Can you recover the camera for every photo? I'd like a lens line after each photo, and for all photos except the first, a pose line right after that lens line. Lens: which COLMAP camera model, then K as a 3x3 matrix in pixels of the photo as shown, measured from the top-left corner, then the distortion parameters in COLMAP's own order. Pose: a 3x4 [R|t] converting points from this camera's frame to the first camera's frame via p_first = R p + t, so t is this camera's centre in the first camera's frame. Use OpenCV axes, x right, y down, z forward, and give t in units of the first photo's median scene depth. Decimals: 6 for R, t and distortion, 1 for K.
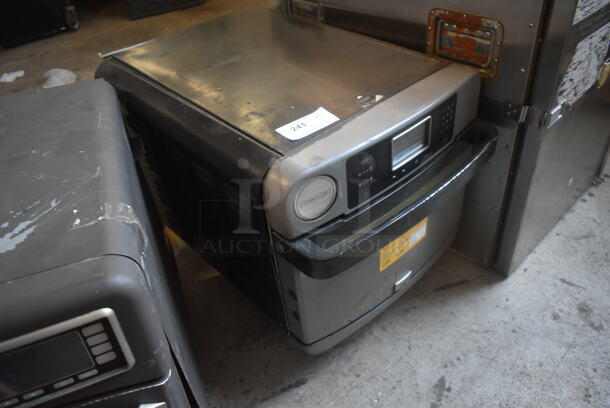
lens RADIAL K [[487.1, 0, 305.0], [0, 487.1, 204.0], [0, 0, 1]] dist [-0.004021, -0.002518]
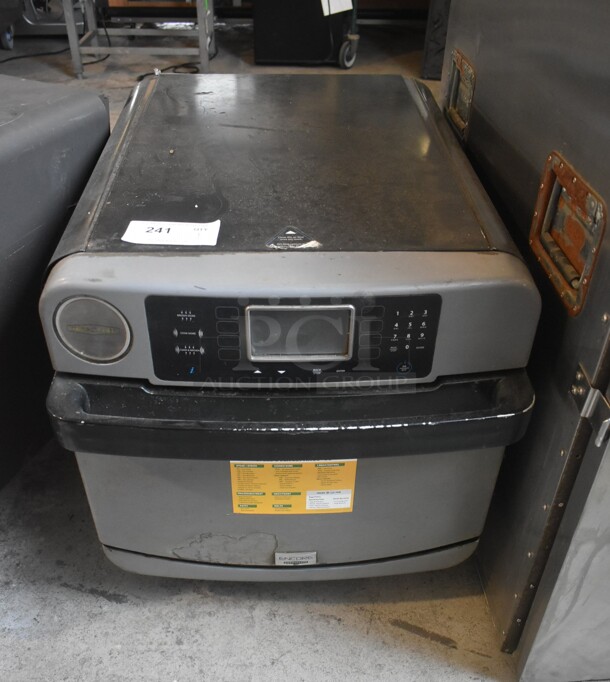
lens RADIAL K [[725.6, 0, 304.7], [0, 725.6, 409.5], [0, 0, 1]] dist [-0.014017, 0.000372]
pose [[0.760843, 0.483942, -0.432340, 0.513101], [-0.468143, 0.870696, 0.150767, -0.143768], [0.449400, 0.087687, 0.889017, 0.193978]]
